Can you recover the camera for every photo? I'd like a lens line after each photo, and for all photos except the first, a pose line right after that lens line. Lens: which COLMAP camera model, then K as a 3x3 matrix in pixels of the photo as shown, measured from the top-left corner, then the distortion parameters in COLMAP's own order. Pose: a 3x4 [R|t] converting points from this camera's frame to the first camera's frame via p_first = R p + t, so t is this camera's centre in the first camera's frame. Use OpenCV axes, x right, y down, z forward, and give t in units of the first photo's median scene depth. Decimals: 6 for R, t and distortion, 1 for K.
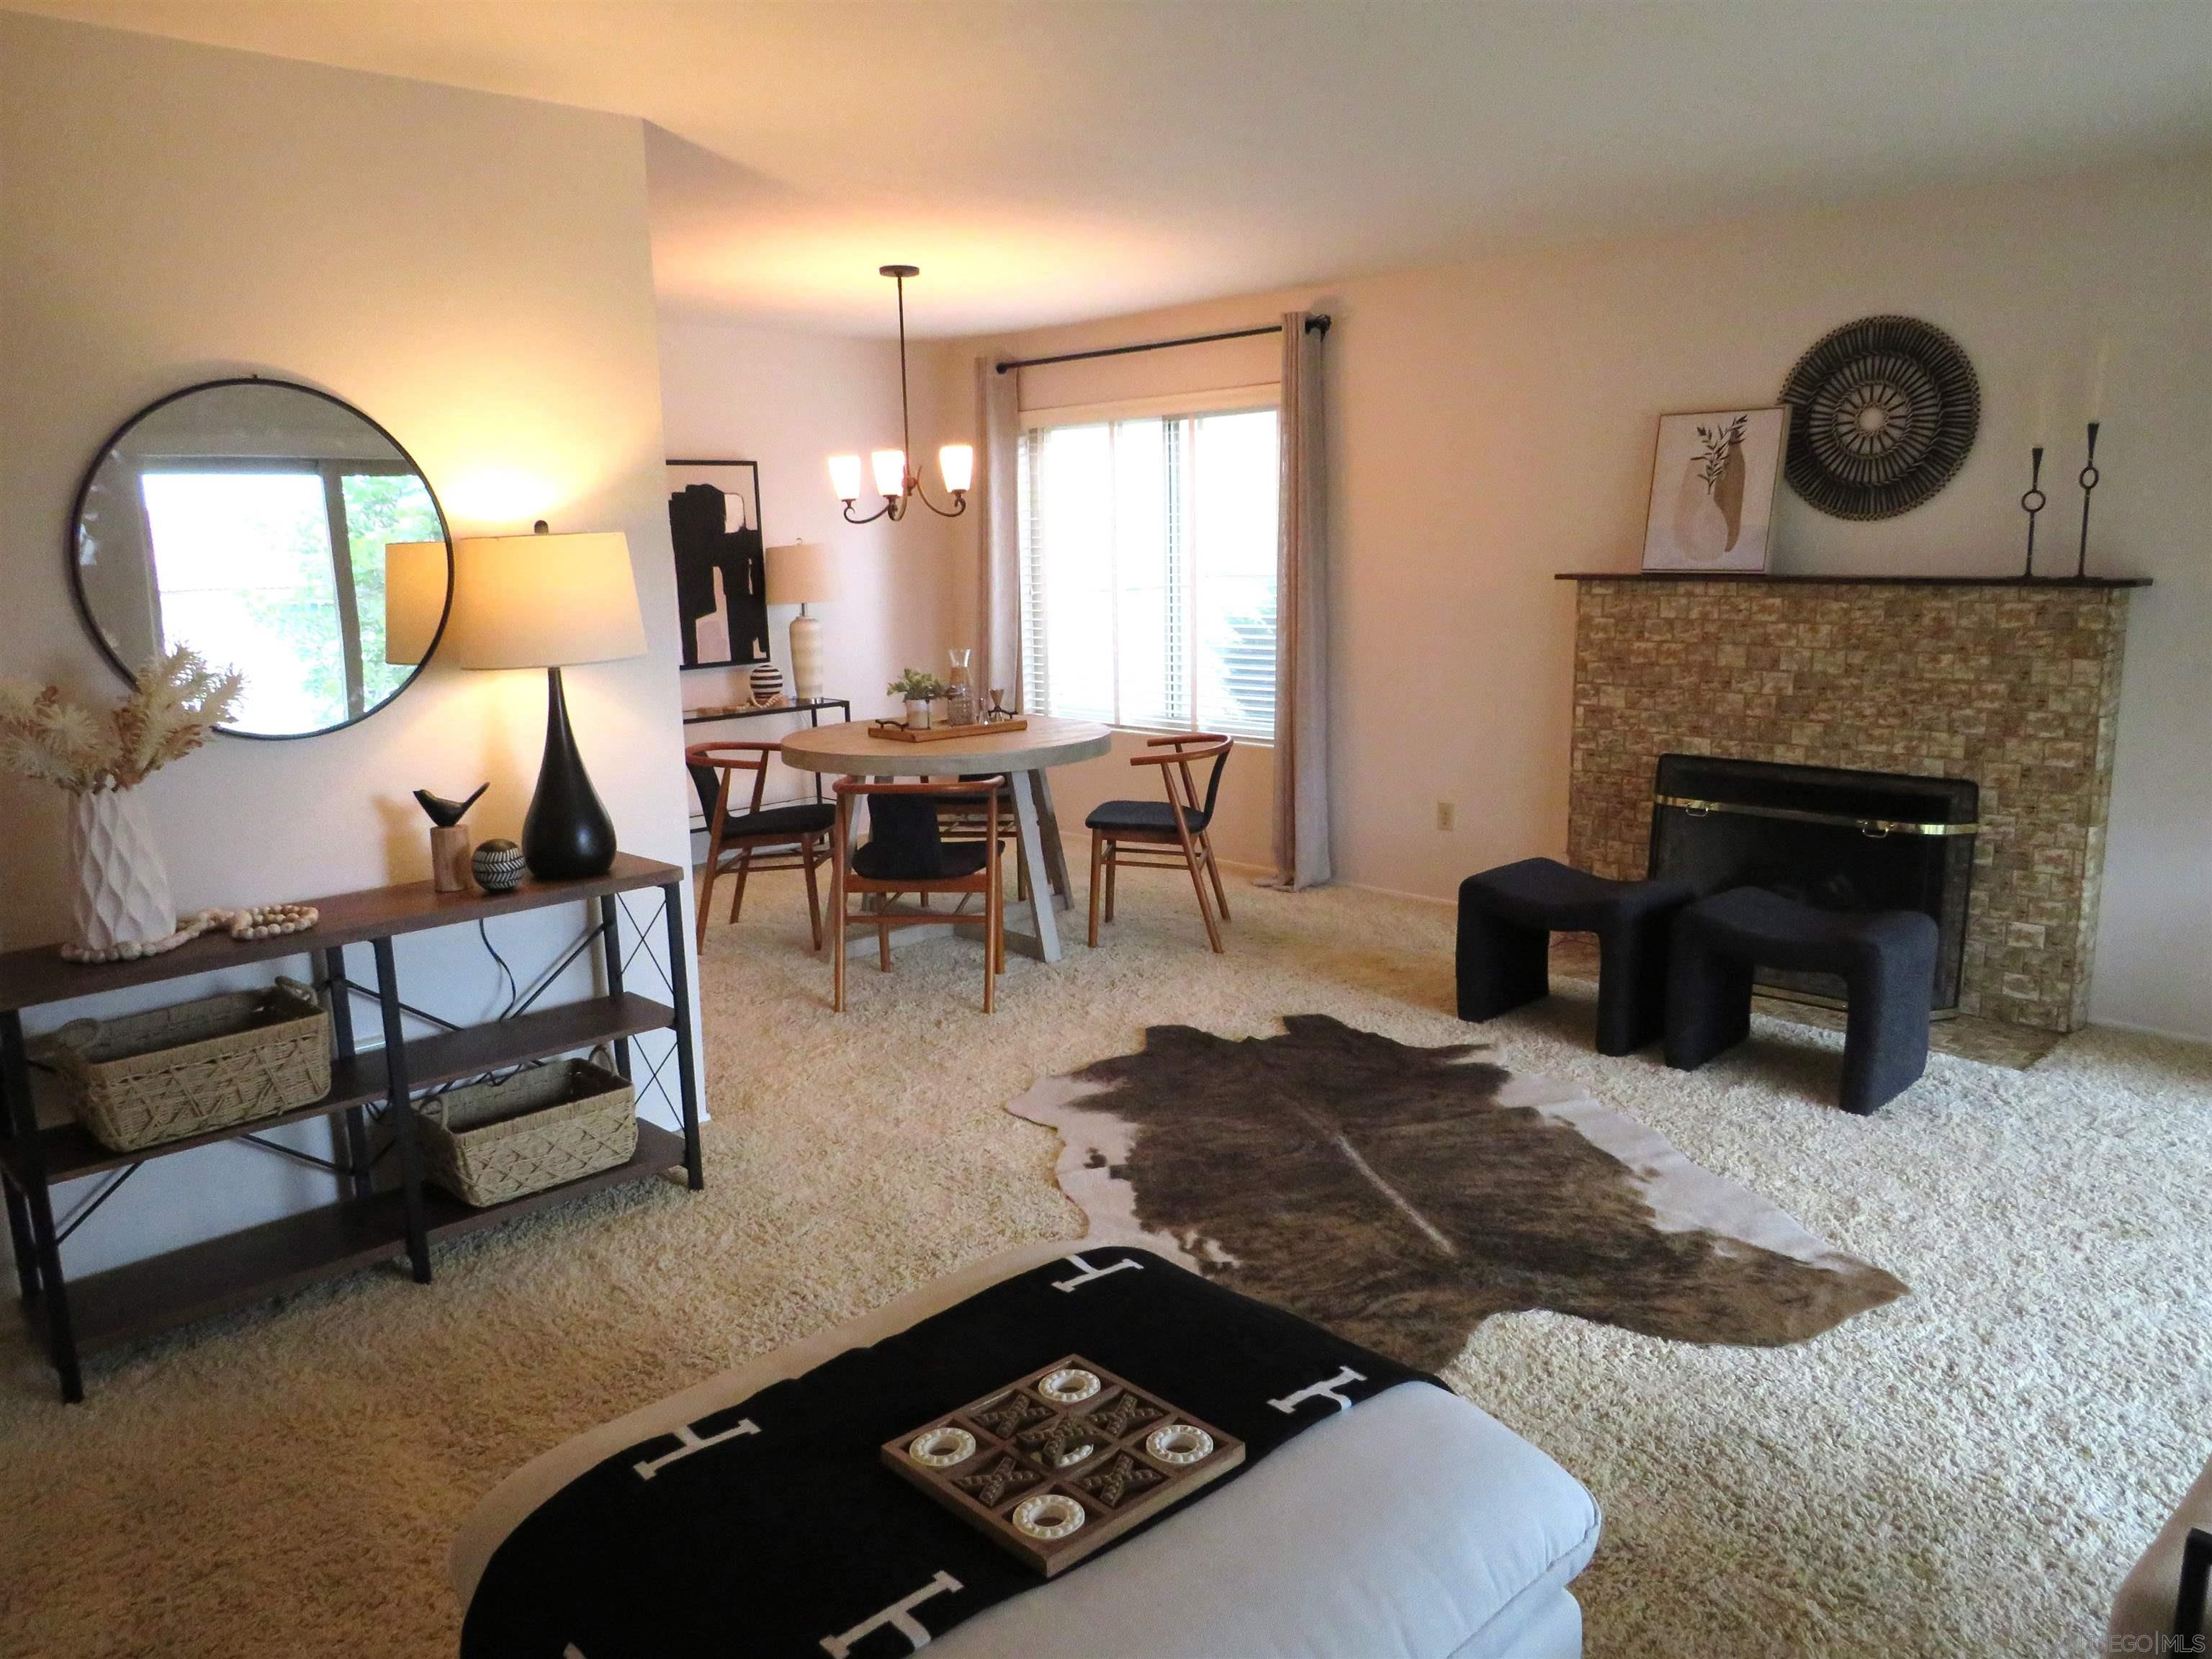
lens RADIAL K [[1566.6, 0, 1106.5], [0, 1566.6, 810.7], [0, 0, 1]] dist [-0.024668, 0.006085]
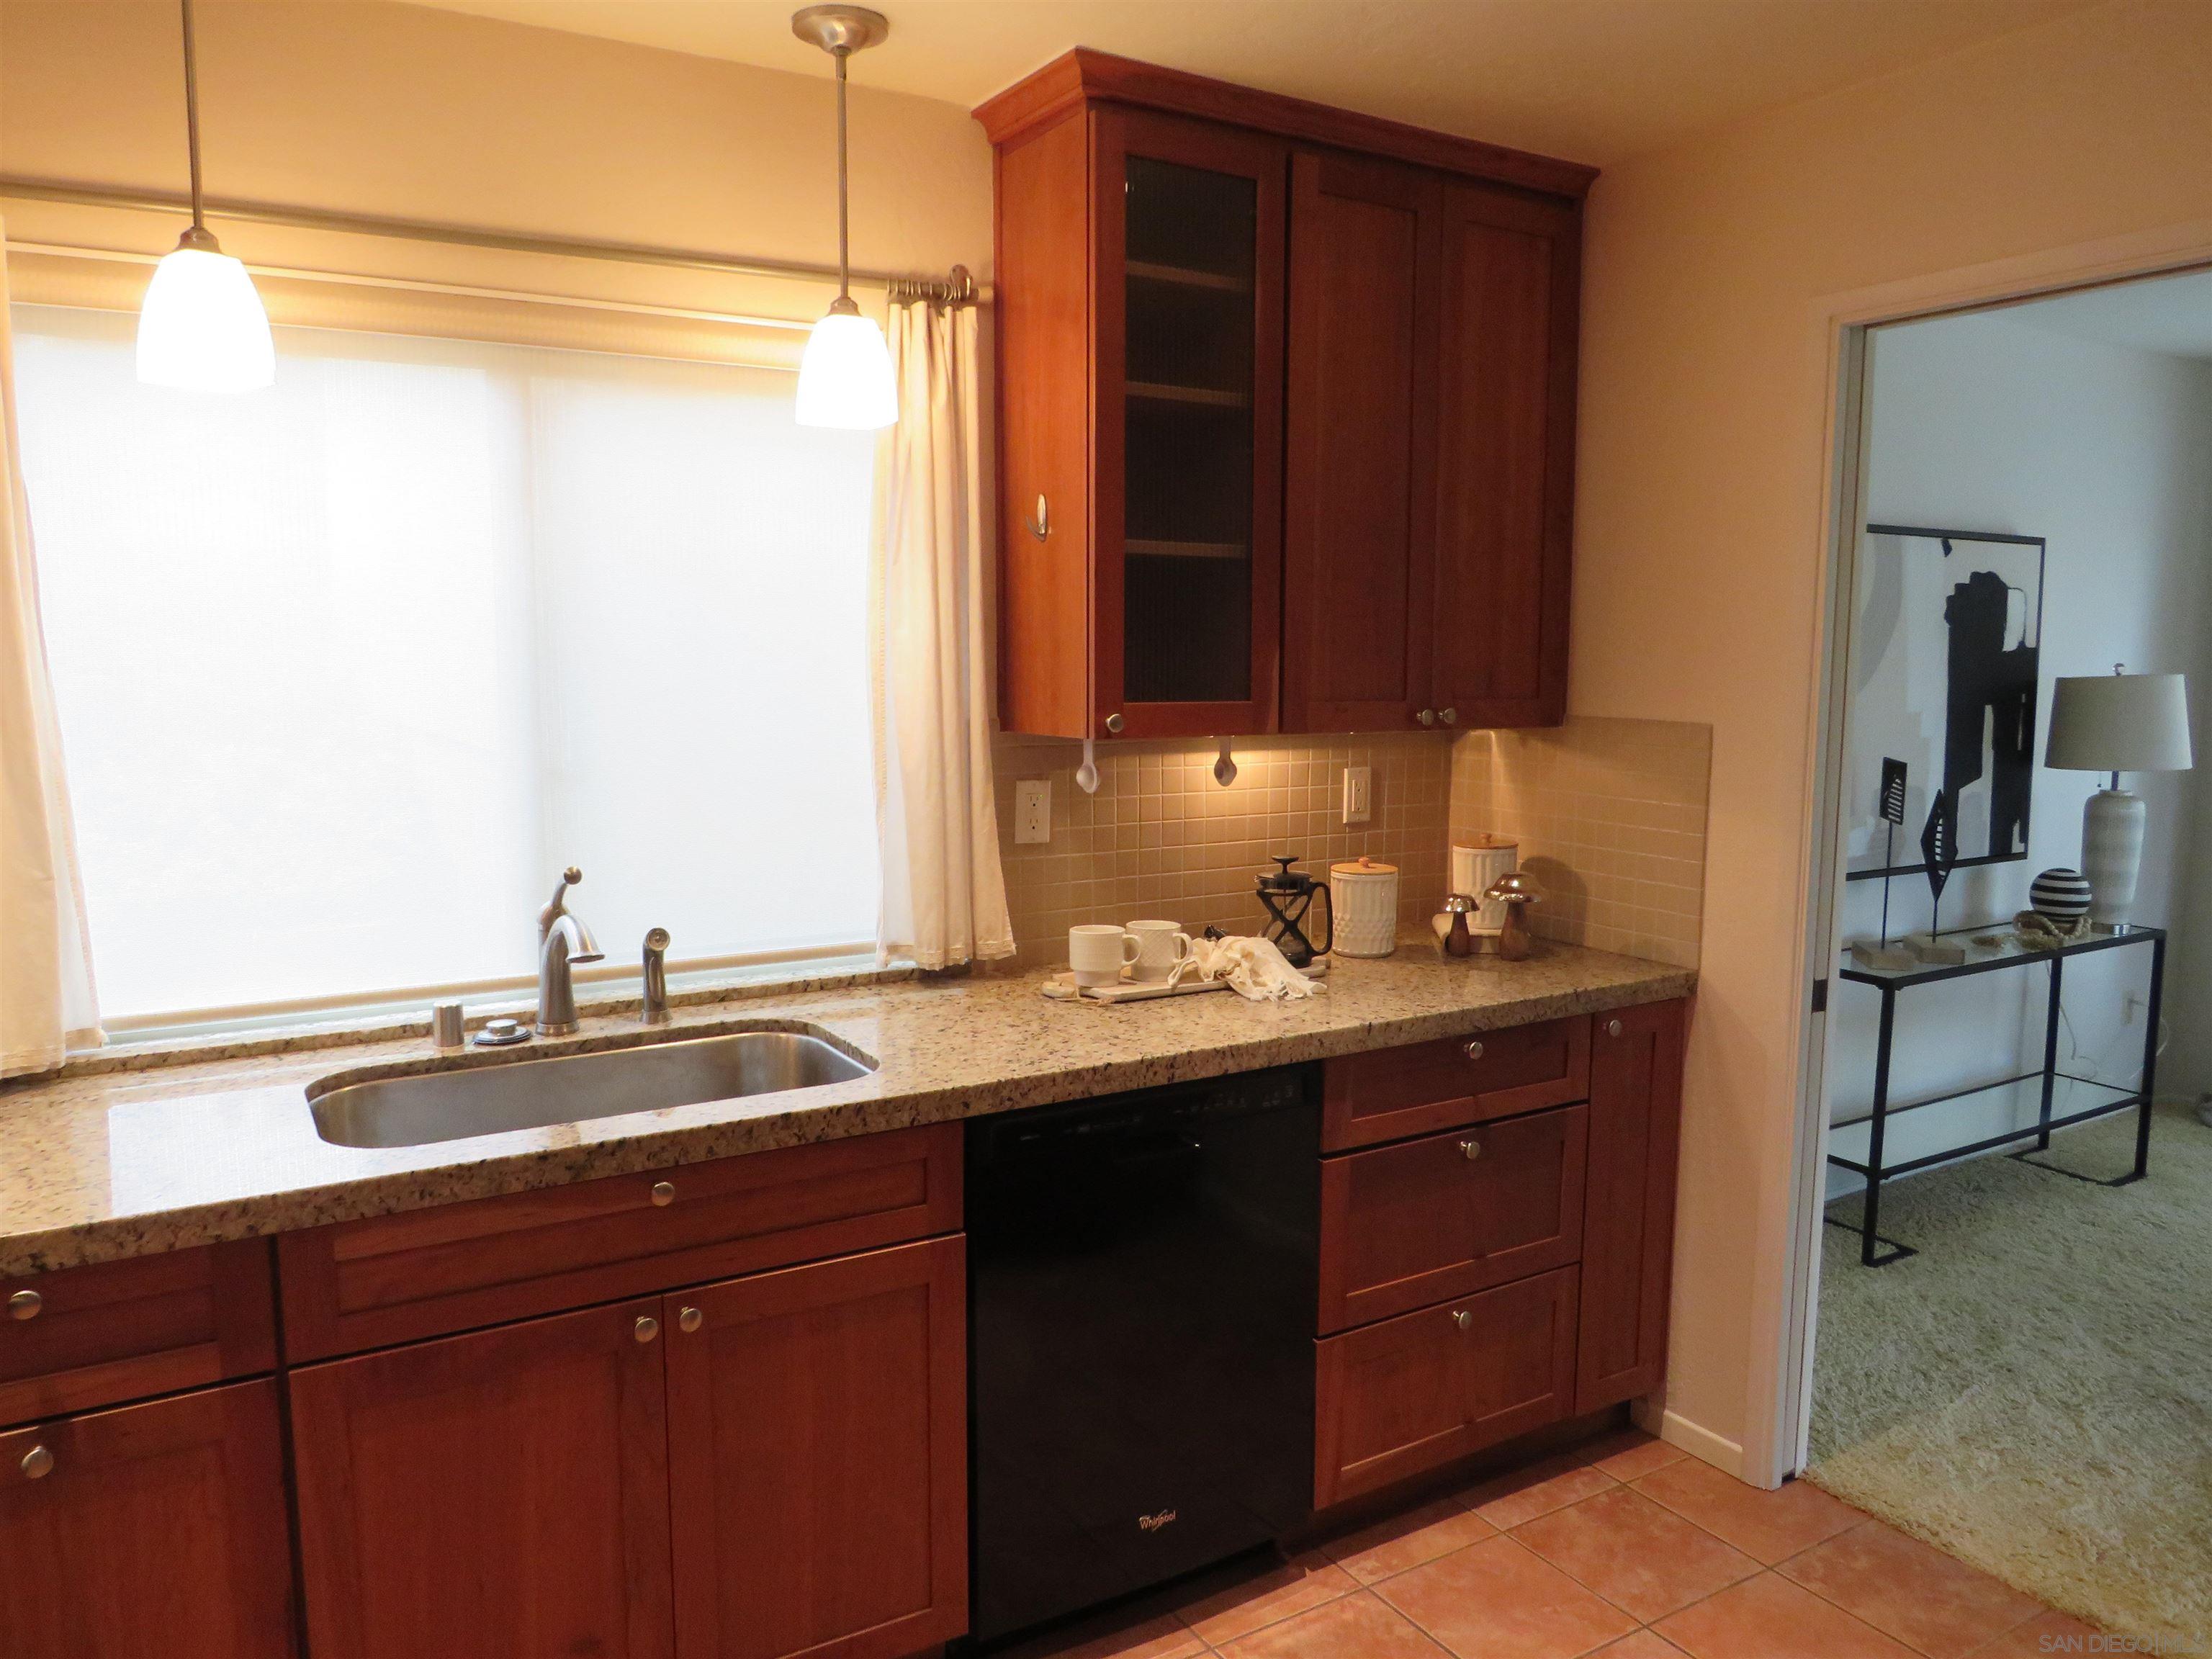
lens RADIAL K [[1566.6, 0, 1106.7], [0, 1566.6, 836.2], [0, 0, 1]] dist [-0.024668, 0.006085]
pose [[0.976530, 0.054411, -0.208394, -0.685971], [-0.064548, 0.997024, -0.042149, -0.084097], [0.205480, 0.054611, 0.977136, 0.495609]]
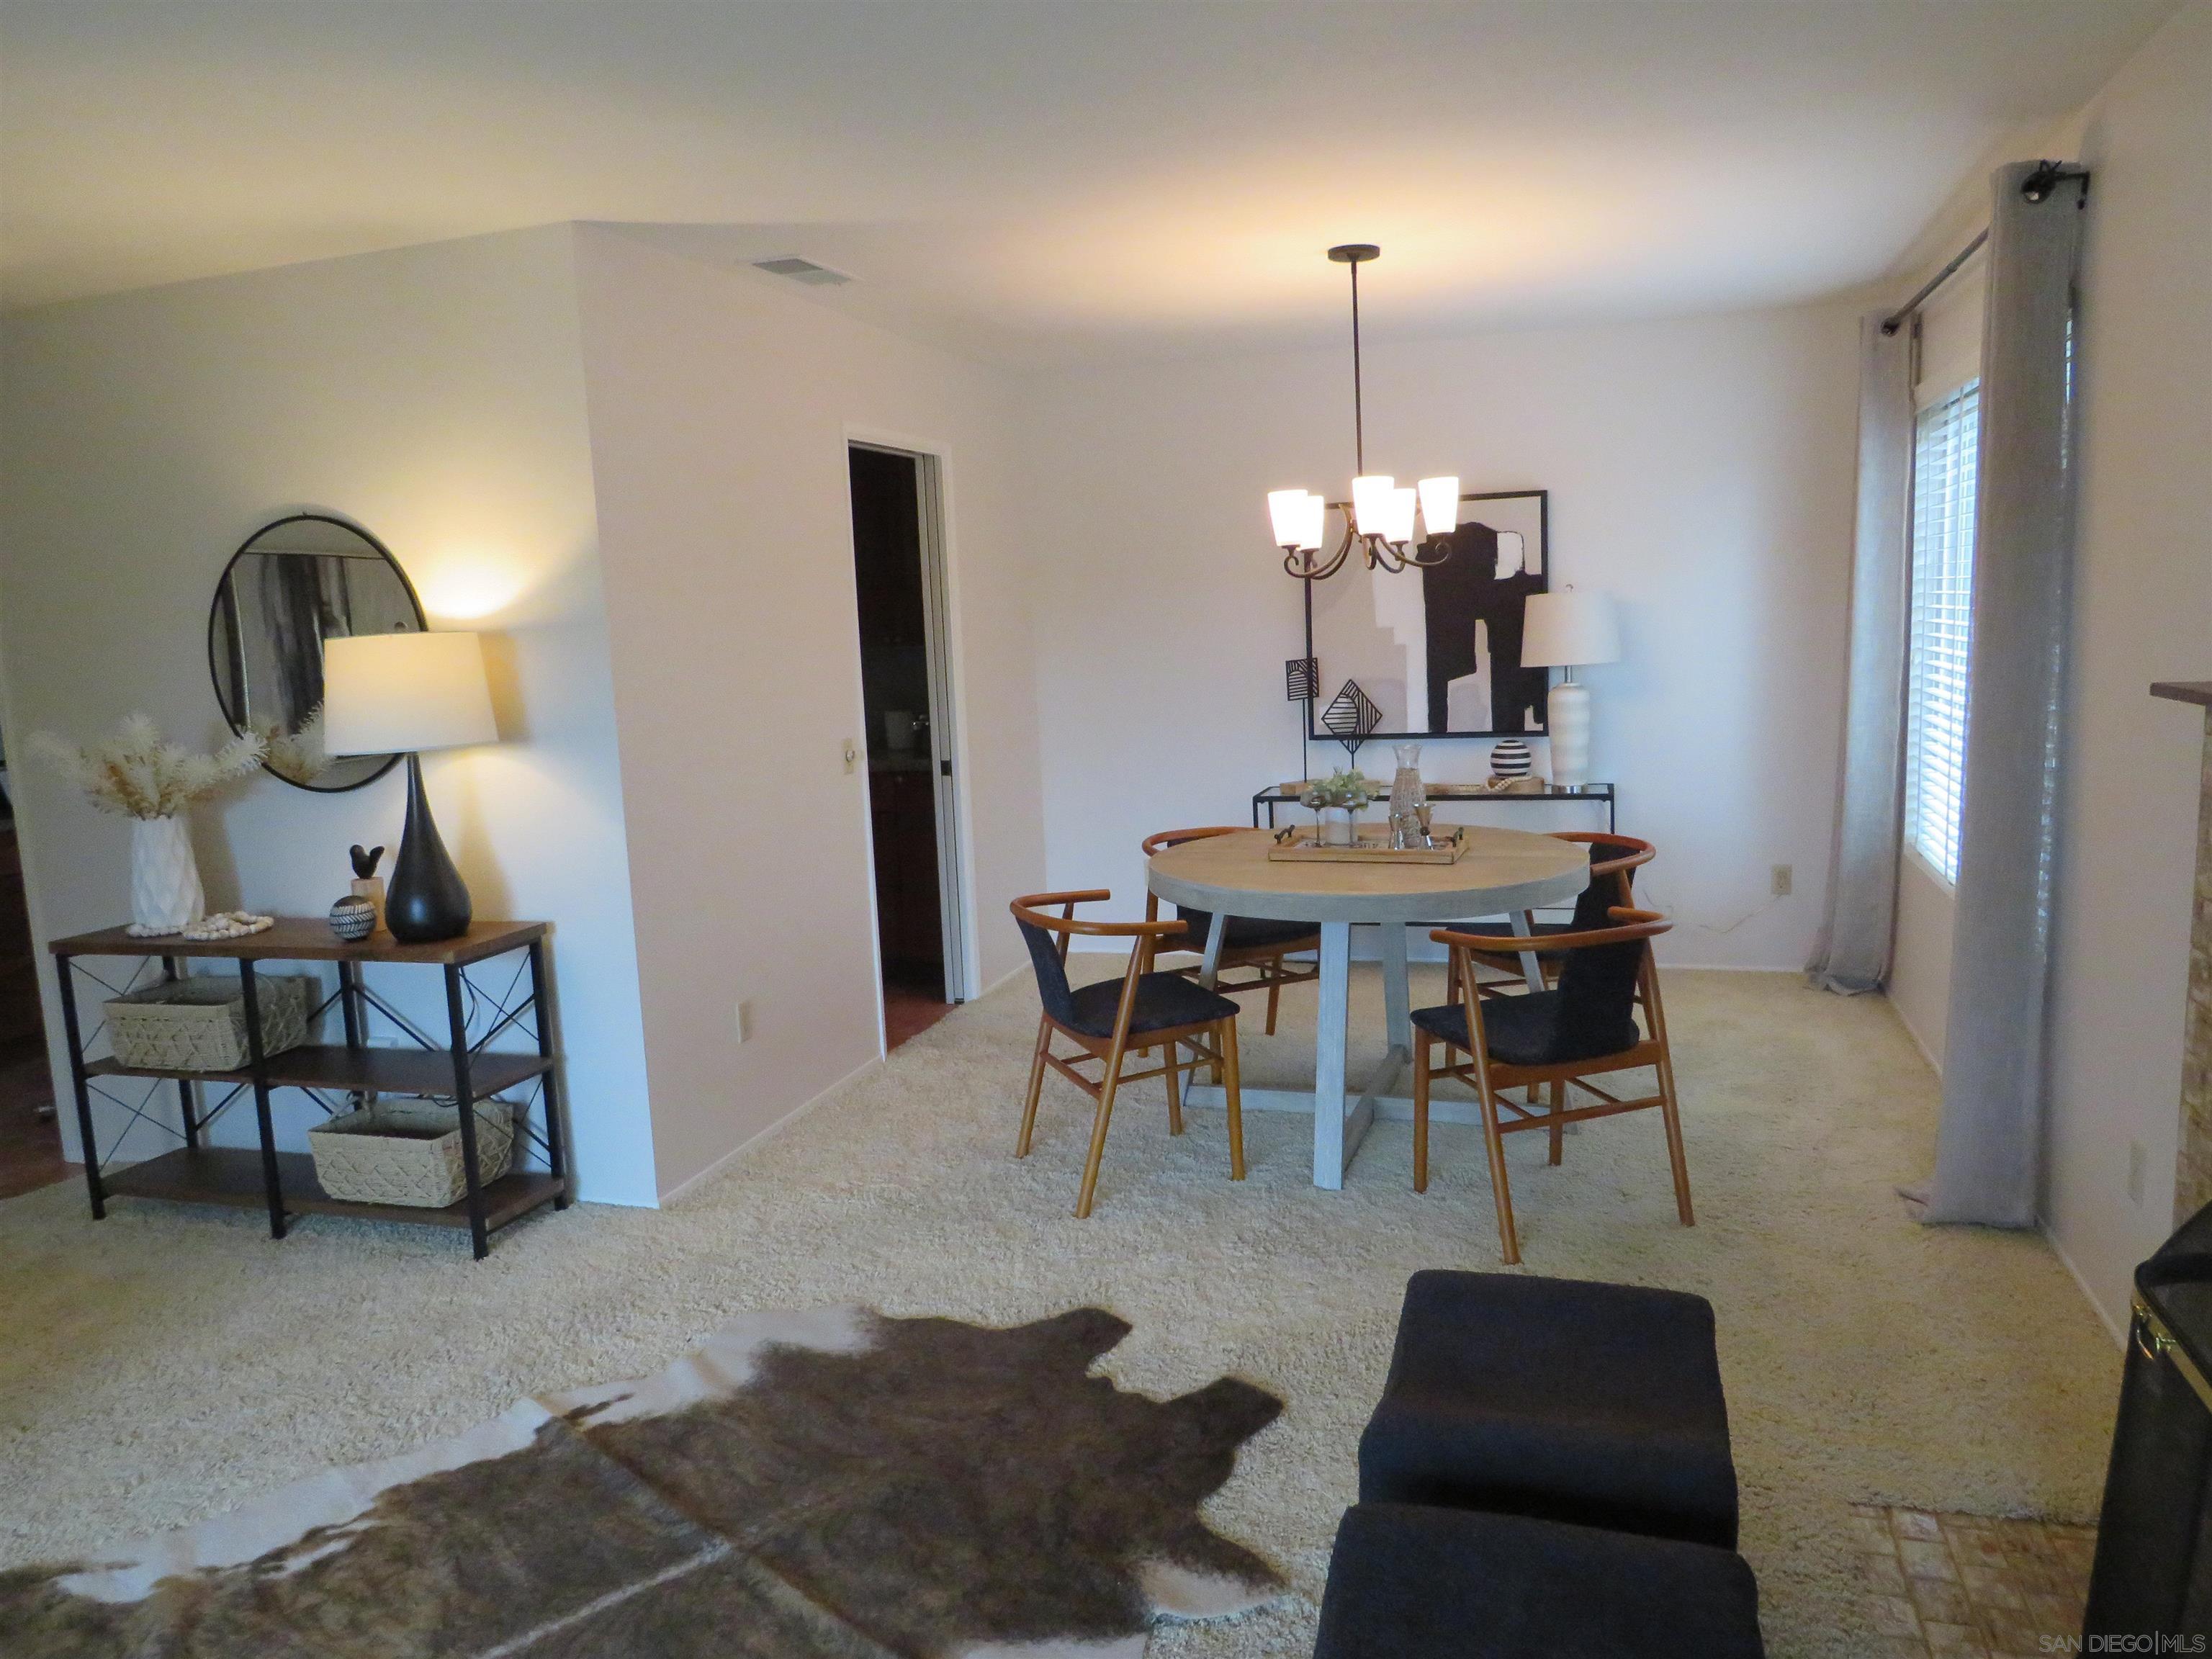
lens RADIAL K [[1566.6, 0, 1094.7], [0, 1566.6, 819.4], [0, 0, 1]] dist [-0.024668, 0.006085]
pose [[0.468981, 0.118782, -0.875184, 0.603482], [-0.116727, 0.990559, 0.071891, -0.128068], [0.875461, 0.068443, 0.478418, 0.630611]]
